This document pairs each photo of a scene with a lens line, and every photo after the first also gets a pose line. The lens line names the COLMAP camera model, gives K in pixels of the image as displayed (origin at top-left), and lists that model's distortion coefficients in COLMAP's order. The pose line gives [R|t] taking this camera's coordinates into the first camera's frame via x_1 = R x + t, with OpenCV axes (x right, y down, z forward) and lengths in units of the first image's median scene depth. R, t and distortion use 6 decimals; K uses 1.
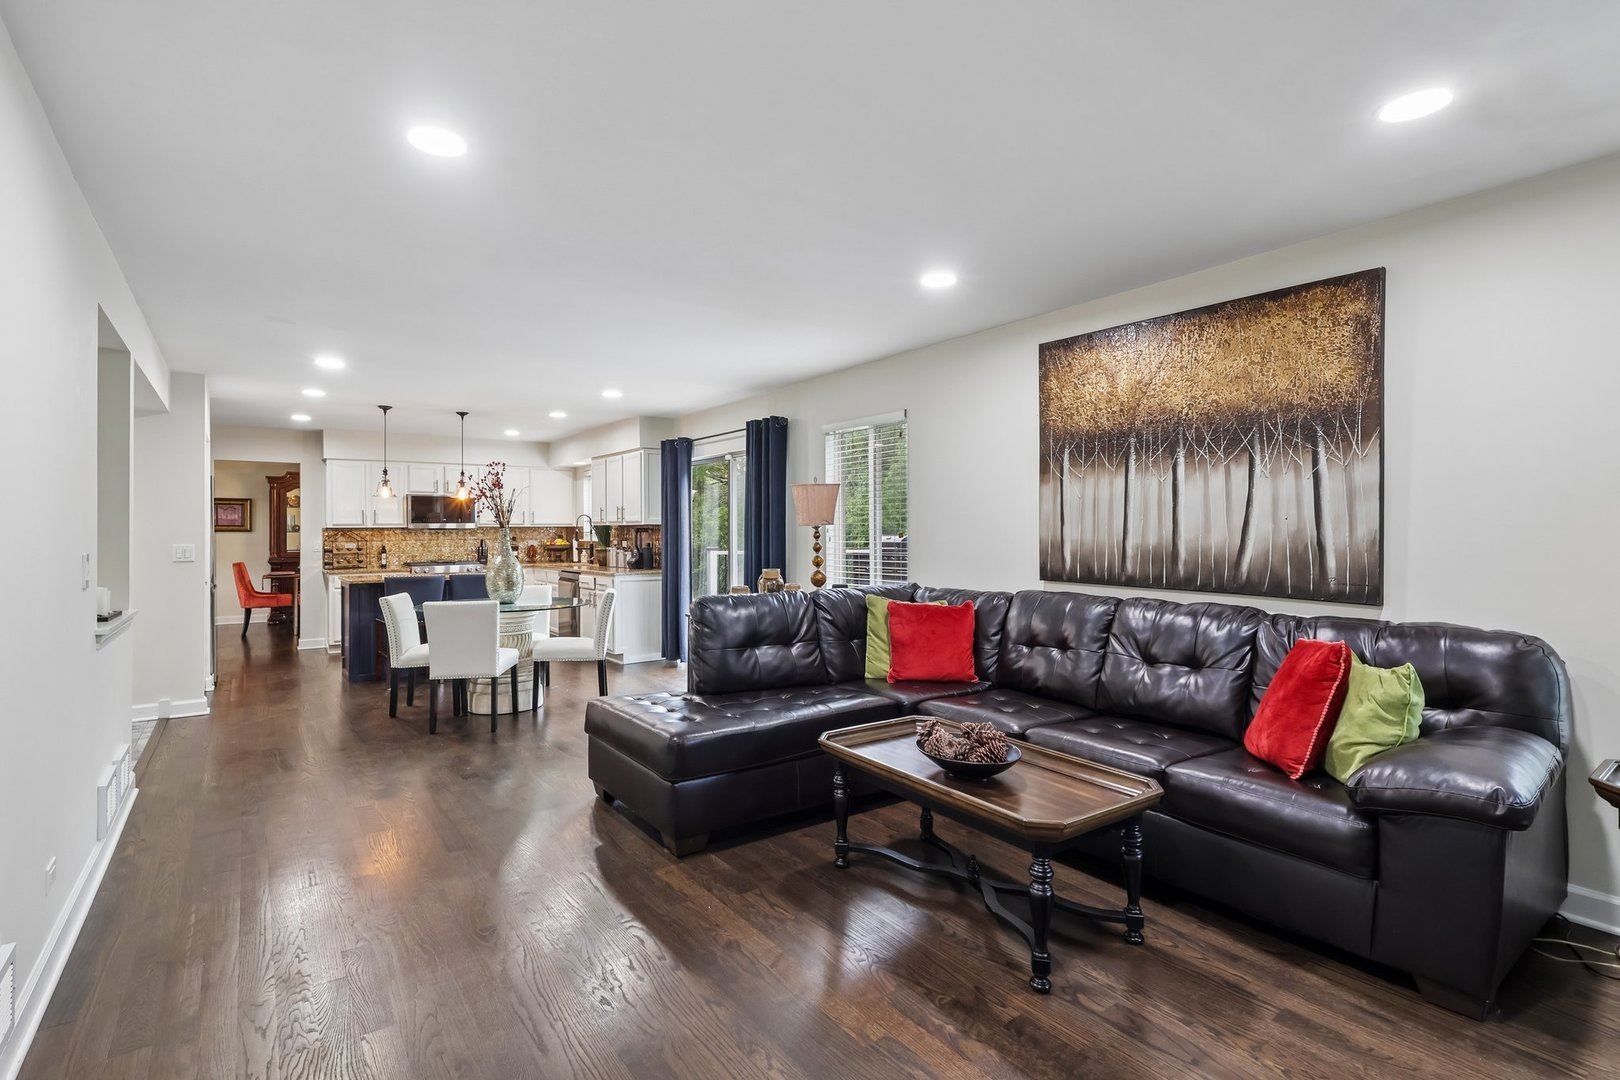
lens RADIAL K [[753.1, 0, 806.9], [0, 753.1, 538.1], [0, 0, 1]] dist [-0.006415, 0.000986]
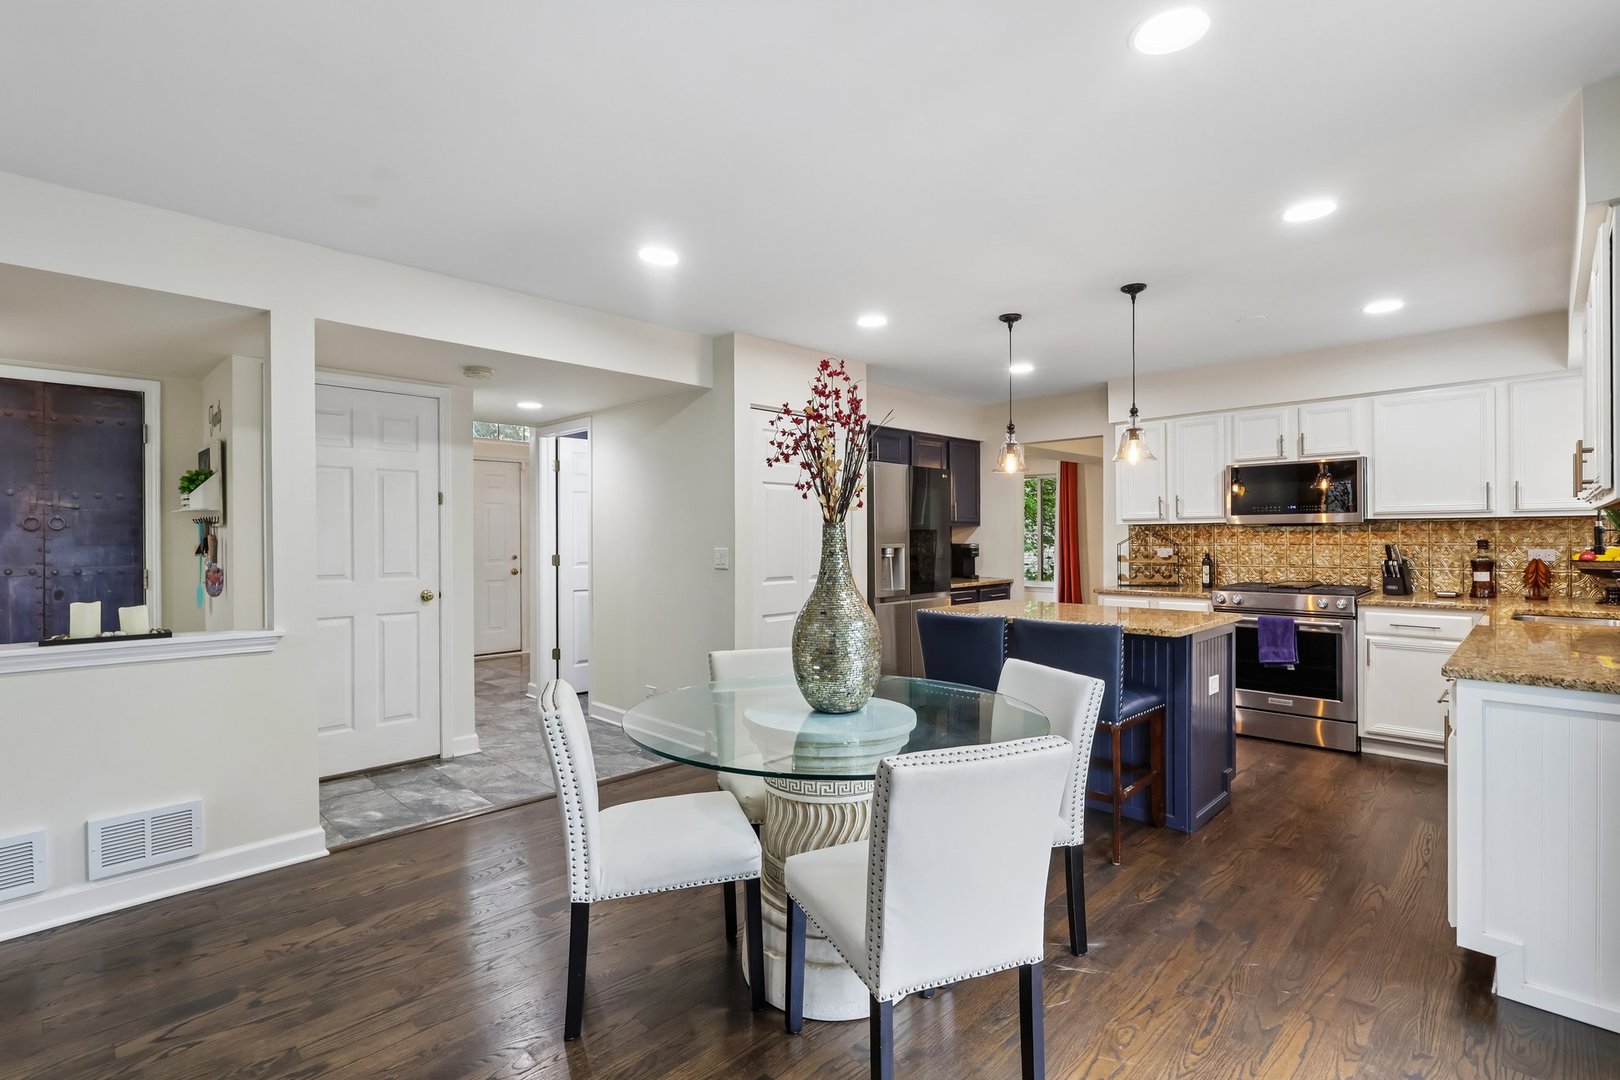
lens RADIAL K [[753.1, 0, 806.9], [0, 753.1, 538.1], [0, 0, 1]] dist [-0.006415, 0.000986]
pose [[0.157236, 0.007734, -0.987531, -0.002524], [-0.005794, 0.999959, 0.006908, -0.003921], [0.987544, 0.004636, 0.157275, 0.552944]]
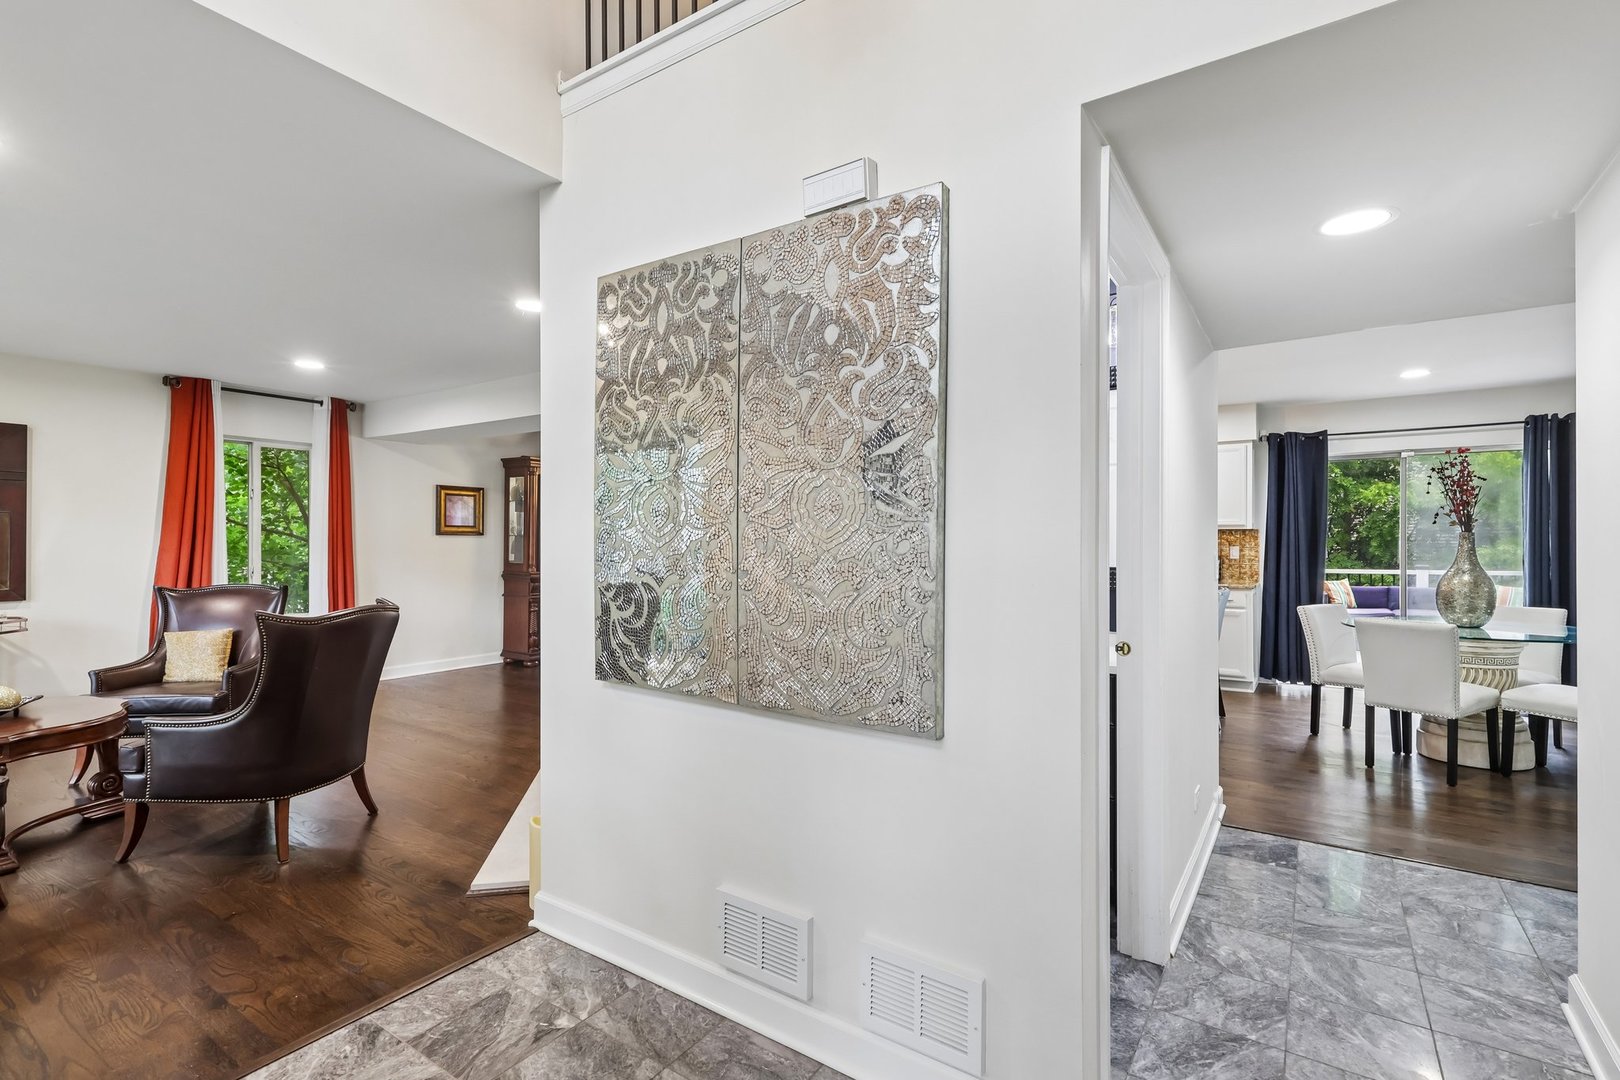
lens RADIAL K [[742.4, 0, 810.0], [0, 742.4, 540.0], [0, 0, 1]] dist [0.002007, 0.000685]
pose [[0.943292, 0.002361, 0.331956, -0.780012], [-0.000157, 0.999978, -0.006666, 0.000426], [-0.331965, 0.006236, 0.943271, 0.300417]]
